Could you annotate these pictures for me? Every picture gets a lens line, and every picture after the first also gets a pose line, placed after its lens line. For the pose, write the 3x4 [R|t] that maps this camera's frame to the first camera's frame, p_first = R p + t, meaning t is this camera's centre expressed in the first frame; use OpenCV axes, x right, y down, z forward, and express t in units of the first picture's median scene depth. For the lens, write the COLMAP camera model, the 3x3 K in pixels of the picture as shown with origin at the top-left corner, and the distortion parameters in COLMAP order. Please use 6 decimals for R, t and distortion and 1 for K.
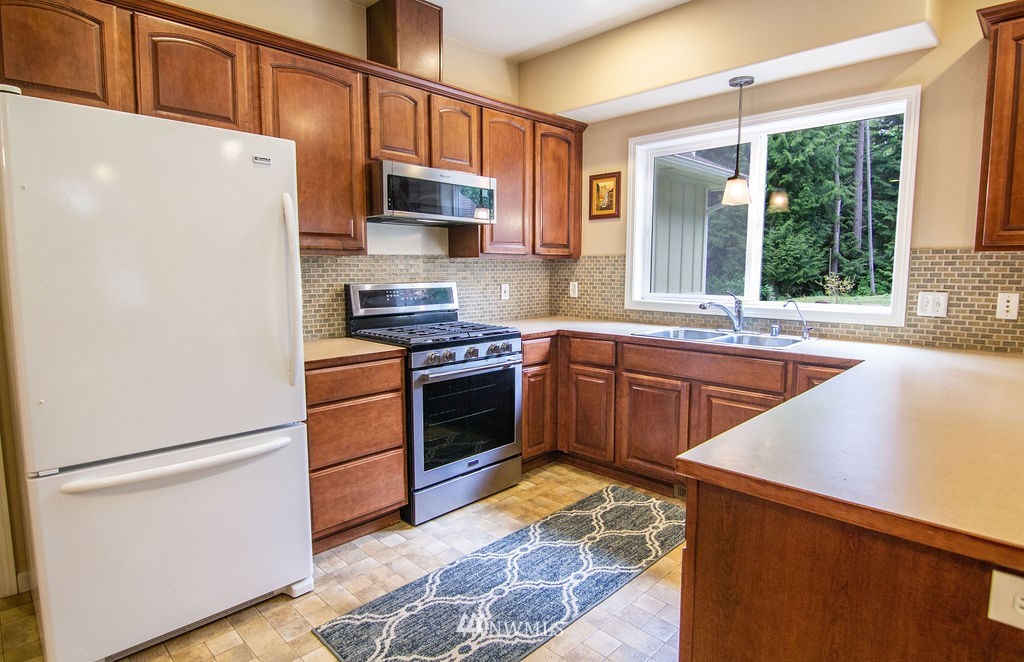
lens RADIAL K [[536.4, 0, 510.7], [0, 536.4, 327.6], [0, 0, 1]] dist [-0.002087, -0.019183]
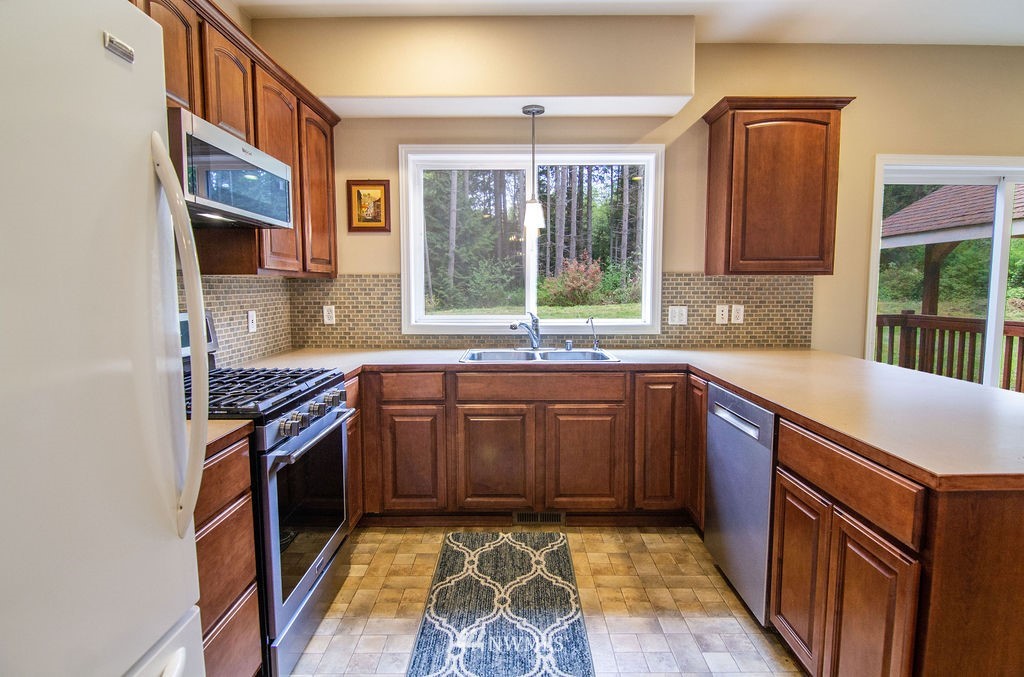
lens RADIAL K [[530.1, 0, 508.2], [0, 530.1, 335.3], [0, 0, 1]] dist [-0.013781, -0.002454]
pose [[0.714297, -0.064812, 0.696835, -0.344426], [0.080023, 0.996736, 0.010677, -0.035622], [-0.695252, 0.048136, 0.717152, 0.306142]]
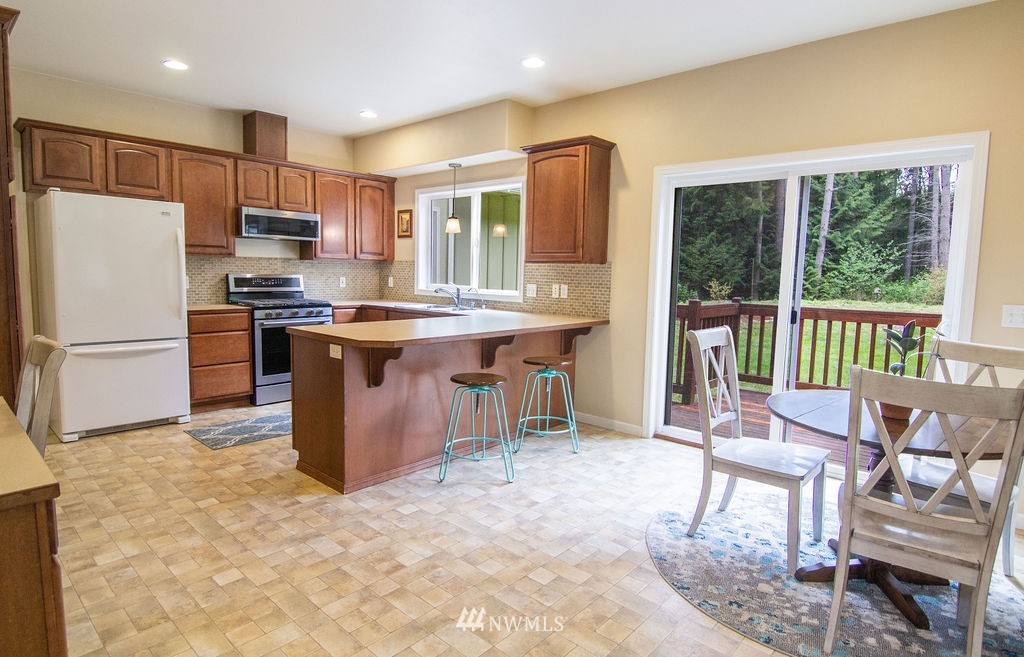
lens RADIAL K [[543.5, 0, 508.8], [0, 543.5, 323.2], [0, 0, 1]] dist [0.015706, -0.029081]
pose [[0.998693, 0.019419, 0.047275, 0.523577], [-0.018771, 0.999724, -0.014113, 0.087271], [-0.047536, 0.013207, 0.998782, -0.802464]]
